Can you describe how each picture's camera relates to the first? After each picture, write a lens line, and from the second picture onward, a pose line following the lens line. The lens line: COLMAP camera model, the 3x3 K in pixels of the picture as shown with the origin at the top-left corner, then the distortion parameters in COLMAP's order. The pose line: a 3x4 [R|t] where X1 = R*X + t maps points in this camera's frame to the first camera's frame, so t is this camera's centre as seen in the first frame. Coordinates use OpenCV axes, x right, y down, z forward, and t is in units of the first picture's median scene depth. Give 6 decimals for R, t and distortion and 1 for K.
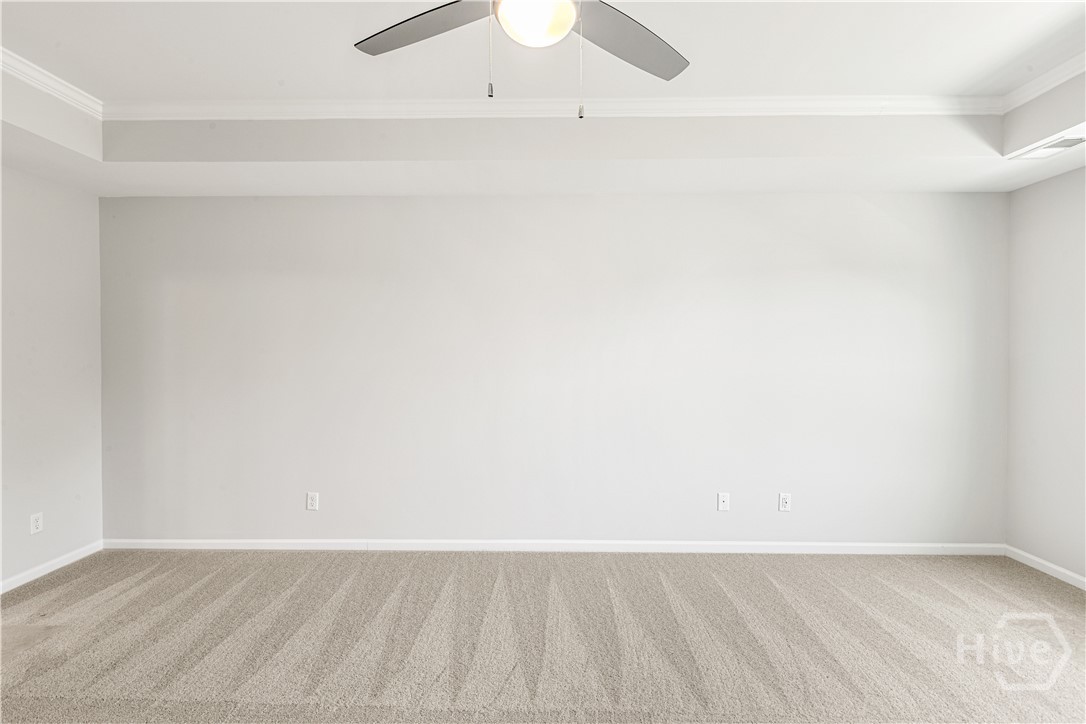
lens RADIAL K [[501.8, 0, 542.2], [0, 501.8, 346.7], [0, 0, 1]] dist [0.007277, -0.001303]
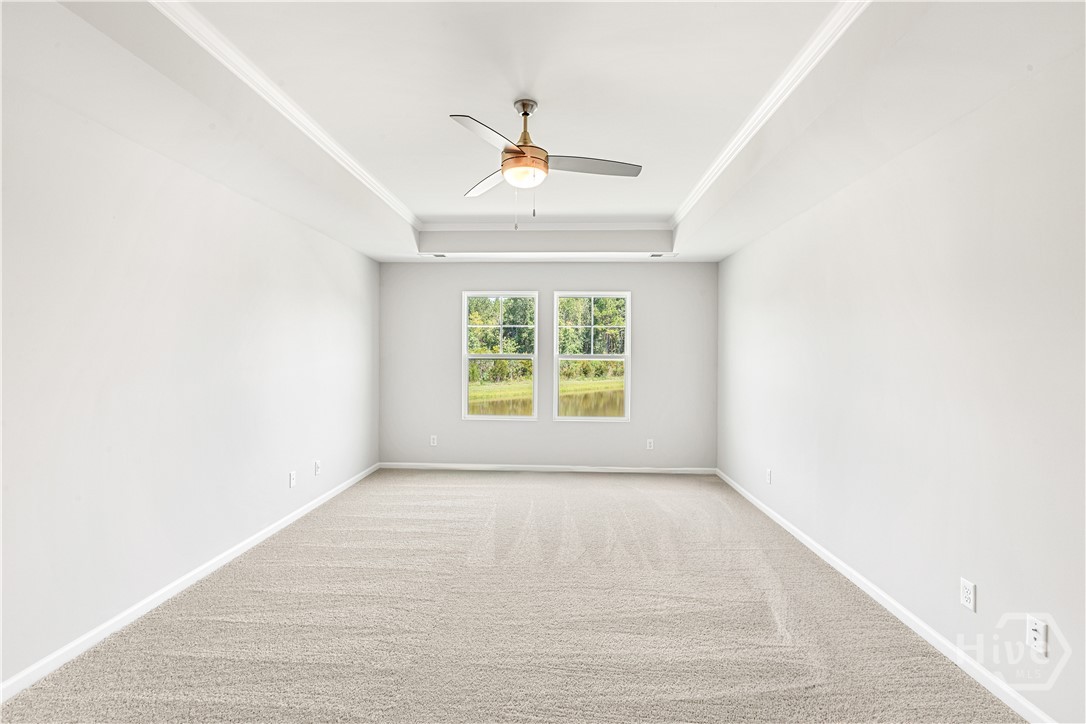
lens RADIAL K [[501.8, 0, 542.2], [0, 501.8, 346.7], [0, 0, 1]] dist [0.007277, -0.001303]
pose [[0.027660, 0.017605, 0.999462, -1.050981], [-0.010261, 0.999797, -0.017327, 0.014627], [-0.999565, -0.009776, 0.027835, 0.499142]]
